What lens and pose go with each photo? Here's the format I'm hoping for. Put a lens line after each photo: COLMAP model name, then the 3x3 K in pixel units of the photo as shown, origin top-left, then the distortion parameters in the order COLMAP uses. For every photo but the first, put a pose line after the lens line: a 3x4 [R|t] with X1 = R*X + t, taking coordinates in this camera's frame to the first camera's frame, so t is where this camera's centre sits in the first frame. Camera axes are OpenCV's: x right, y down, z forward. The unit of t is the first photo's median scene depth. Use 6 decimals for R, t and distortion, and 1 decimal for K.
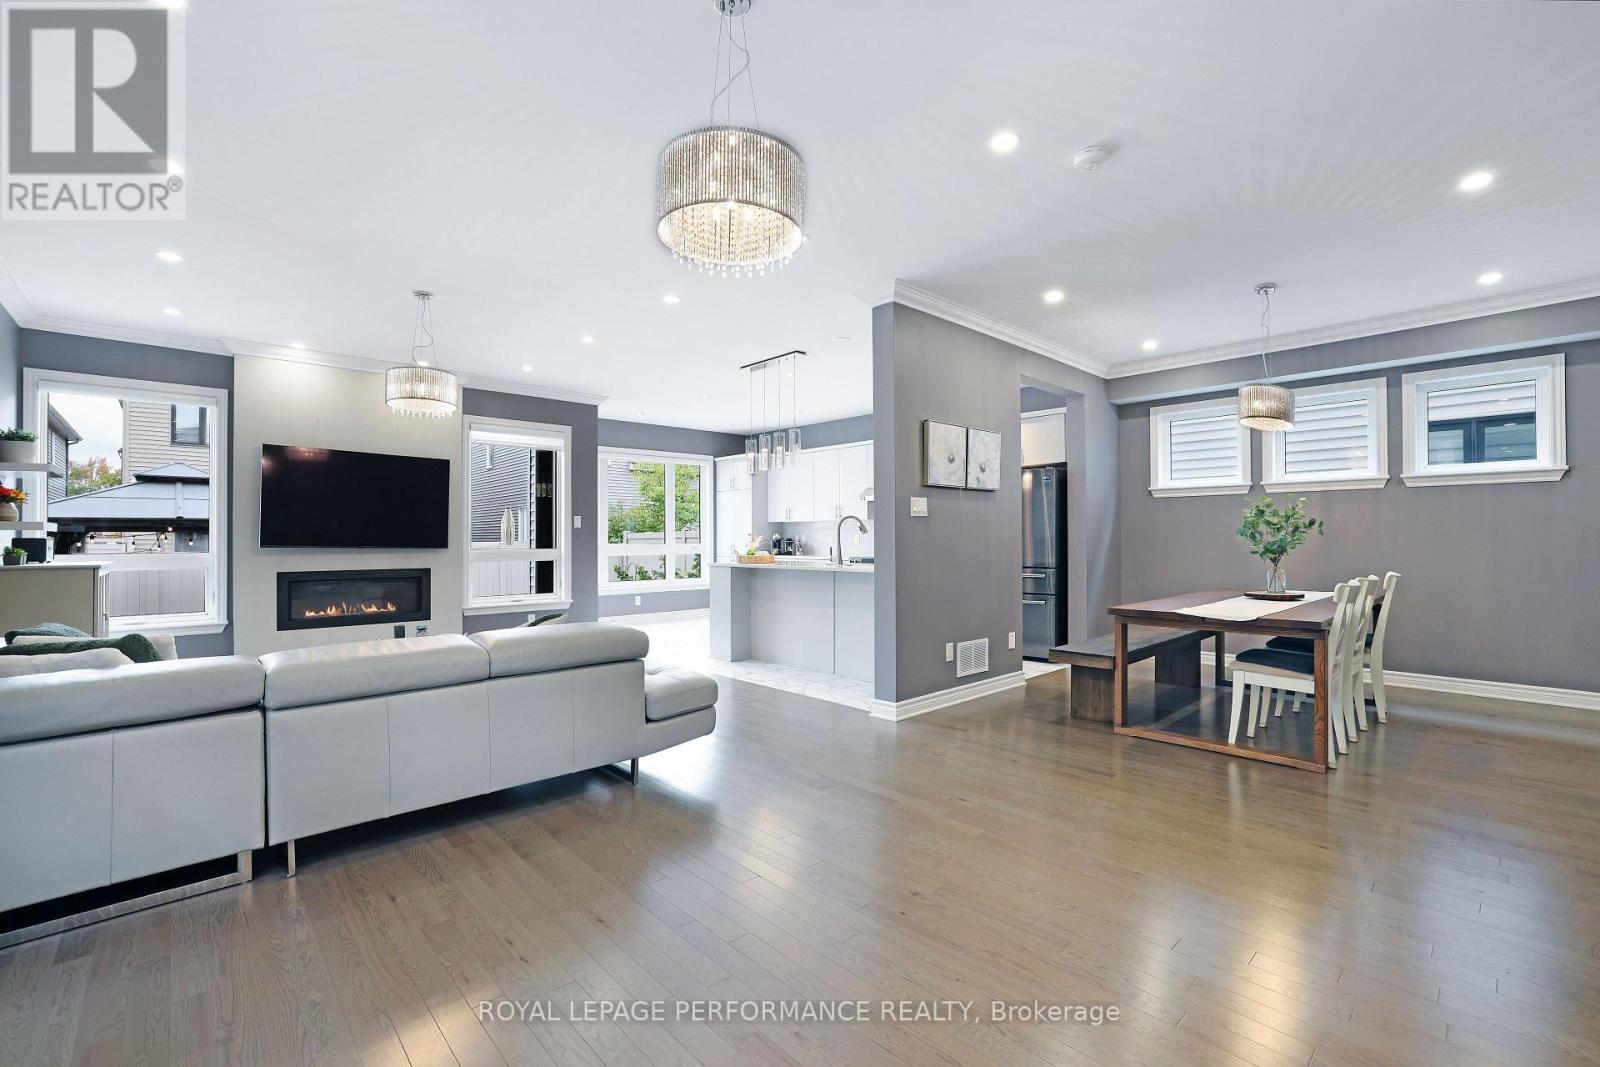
lens RADIAL K [[690.5, 0, 785.4], [0, 690.5, 540.4], [0, 0, 1]] dist [-0.030617, 0.007521]
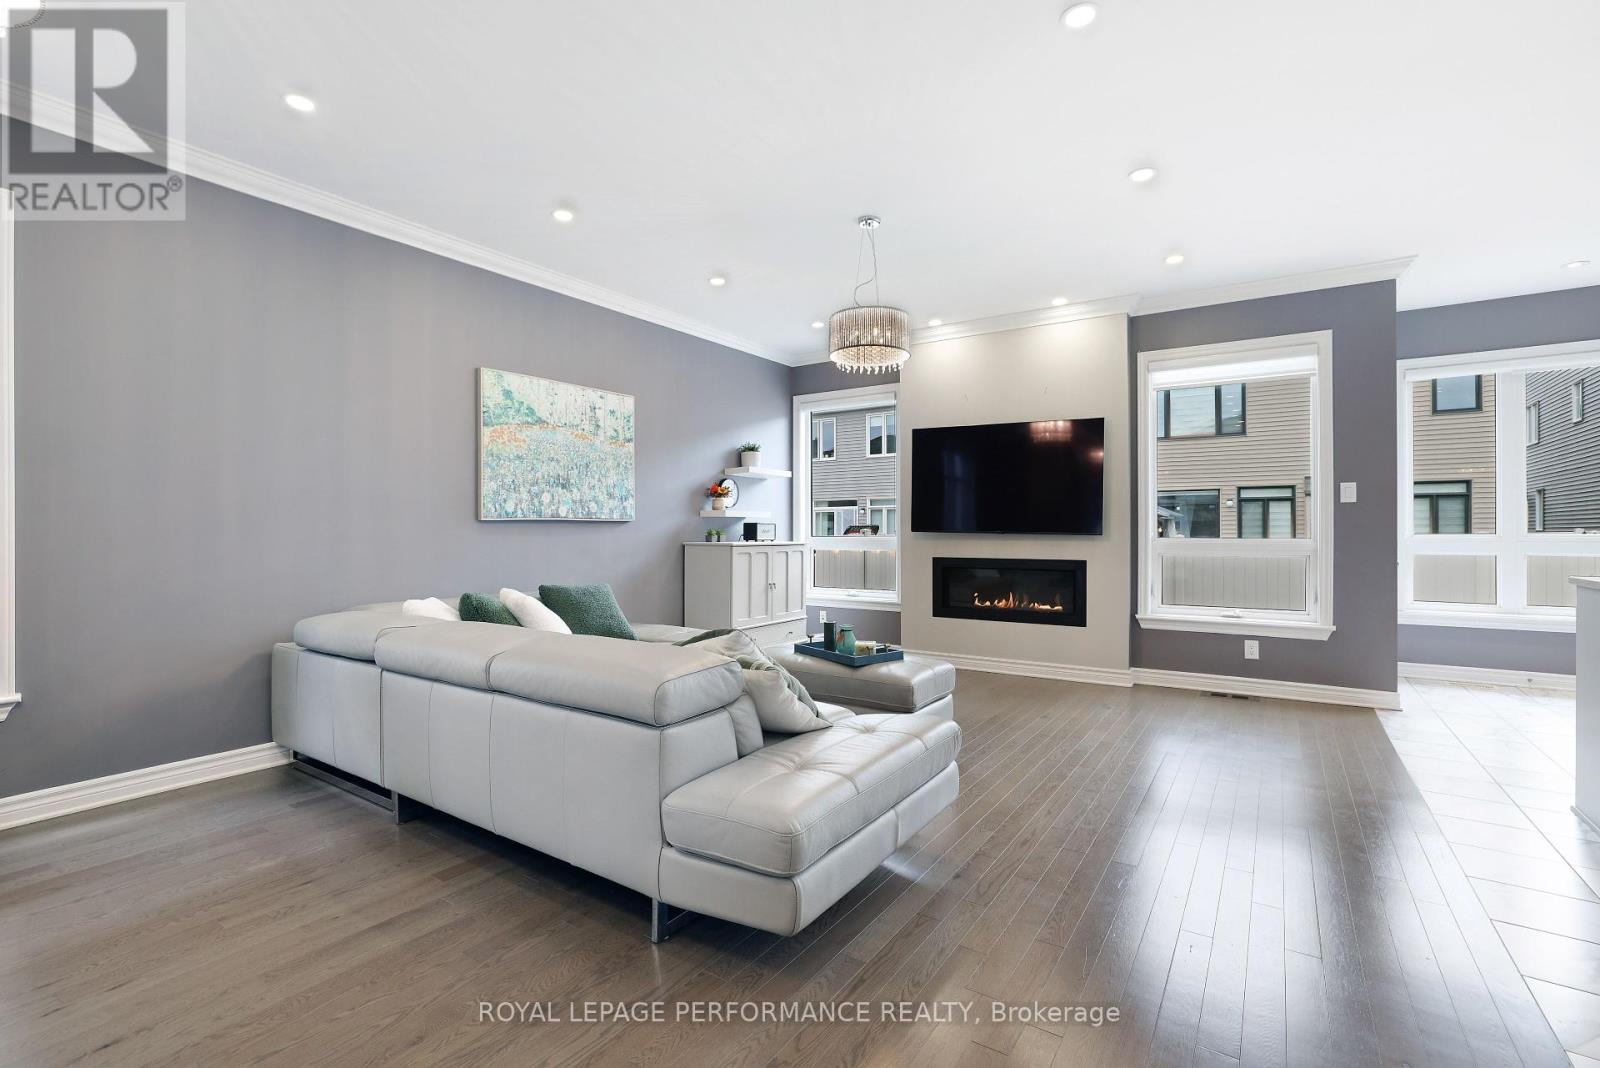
lens RADIAL K [[708.9, 0, 783.6], [0, 708.9, 529.1], [0, 0, 1]] dist [-0.025204, 0.000110]
pose [[0.227005, -0.000109, -0.973894, 0.126681], [-0.003301, 0.999994, -0.000882, 0.004279], [0.973888, 0.003415, 0.227003, 0.331250]]
